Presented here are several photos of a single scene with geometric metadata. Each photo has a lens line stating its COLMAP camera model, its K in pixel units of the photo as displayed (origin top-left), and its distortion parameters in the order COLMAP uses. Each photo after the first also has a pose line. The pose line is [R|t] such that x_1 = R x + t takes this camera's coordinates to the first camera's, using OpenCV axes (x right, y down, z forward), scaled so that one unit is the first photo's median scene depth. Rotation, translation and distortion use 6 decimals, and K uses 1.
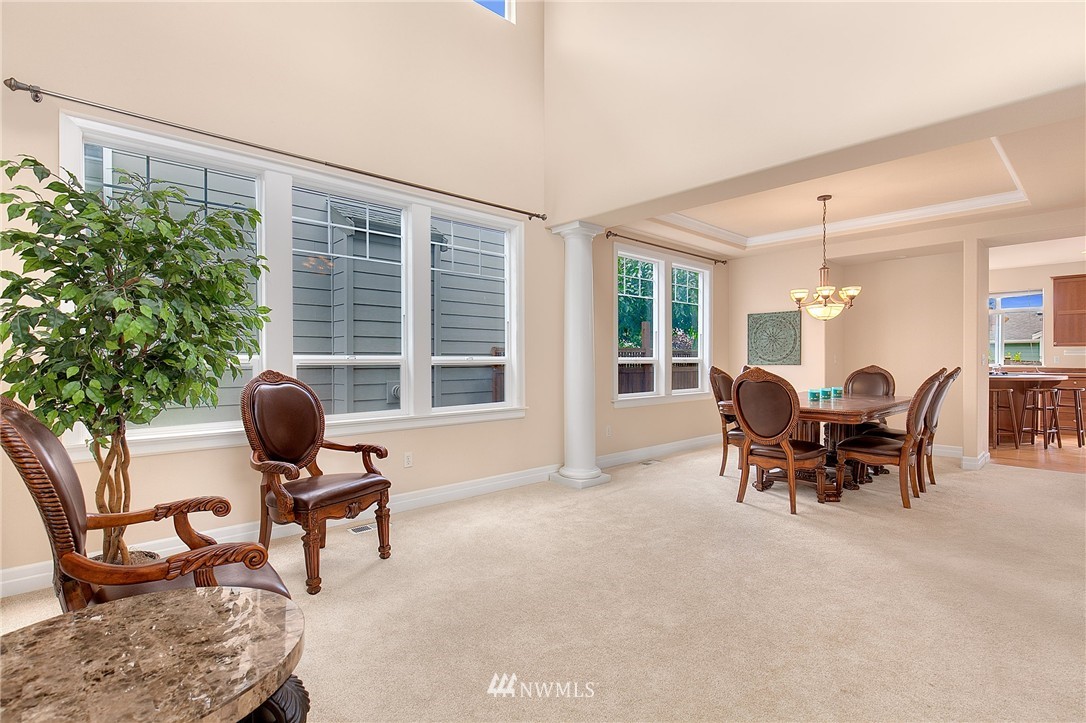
lens RADIAL K [[510.0, 0, 543.0], [0, 510.0, 361.5], [0, 0, 1]] dist [-0.020449, -0.000131]
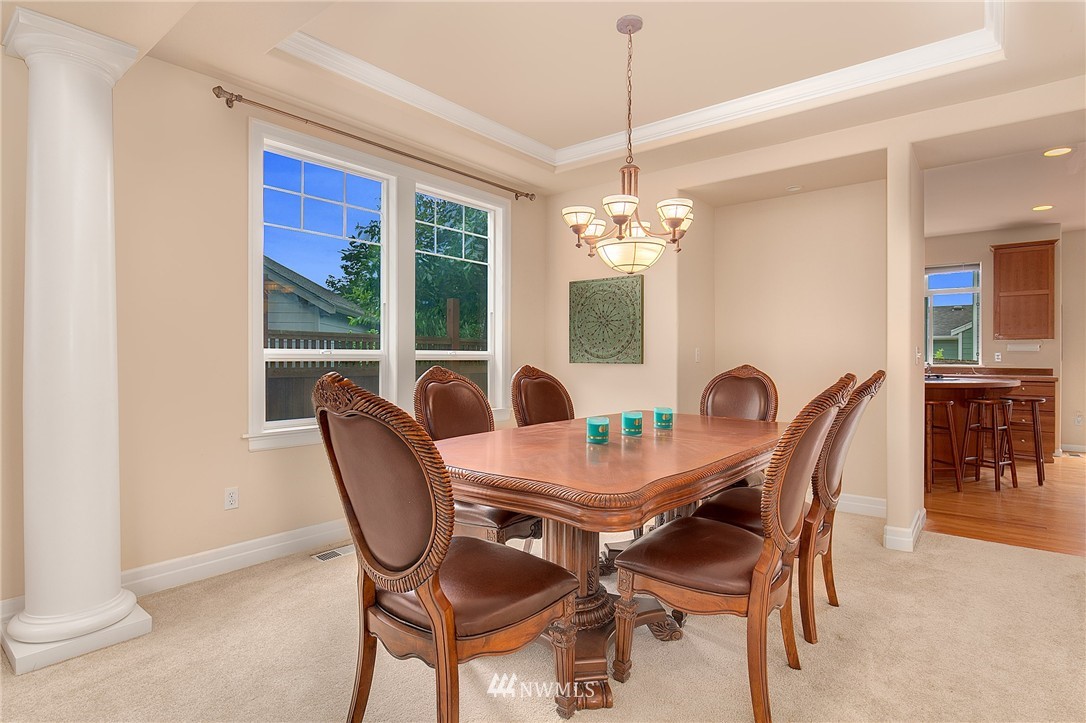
lens RADIAL K [[557.3, 0, 543.8], [0, 557.3, 351.9], [0, 0, 1]] dist [-0.024914, -0.000041]
pose [[0.989184, 0.005259, 0.146584, 0.303469], [-0.003603, 0.999927, -0.011567, 0.000561], [-0.146634, 0.010914, 0.989131, 0.369881]]
